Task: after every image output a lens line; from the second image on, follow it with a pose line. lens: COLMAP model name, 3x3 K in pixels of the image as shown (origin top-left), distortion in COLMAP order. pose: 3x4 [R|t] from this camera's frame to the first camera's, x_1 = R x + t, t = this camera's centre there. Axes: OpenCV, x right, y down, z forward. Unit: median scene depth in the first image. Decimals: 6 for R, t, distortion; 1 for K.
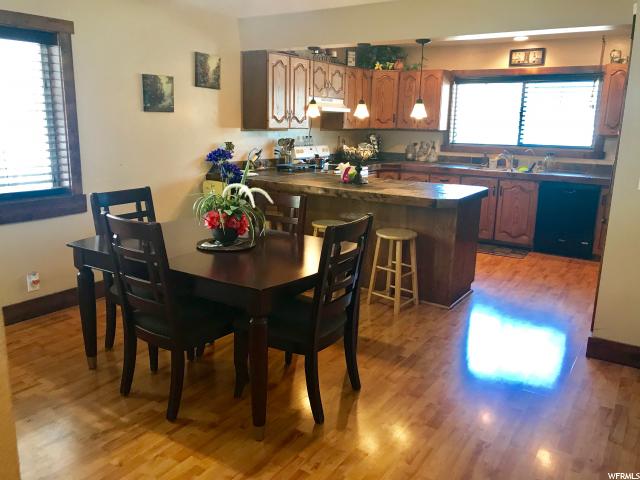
lens RADIAL K [[534.5, 0, 319.3], [0, 534.5, 237.8], [0, 0, 1]] dist [0.035071, -0.040574]
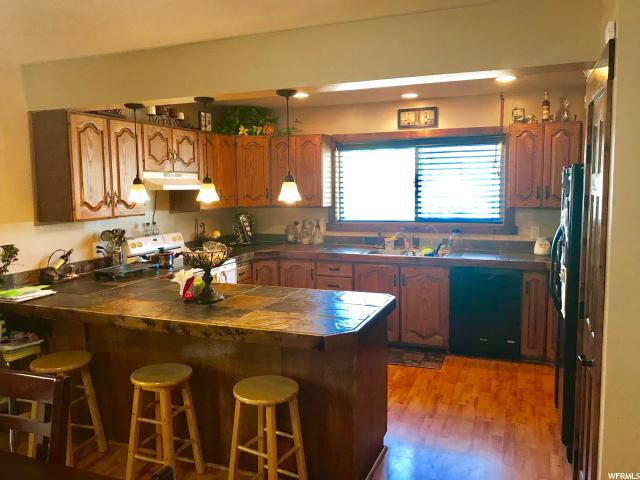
lens RADIAL K [[534.5, 0, 319.6], [0, 534.5, 241.6], [0, 0, 1]] dist [0.035071, -0.040574]
pose [[0.978360, -0.055838, 0.199232, 0.063338], [0.077299, 0.991816, -0.101612, -0.076210], [-0.191928, 0.114814, 0.974670, 0.251951]]
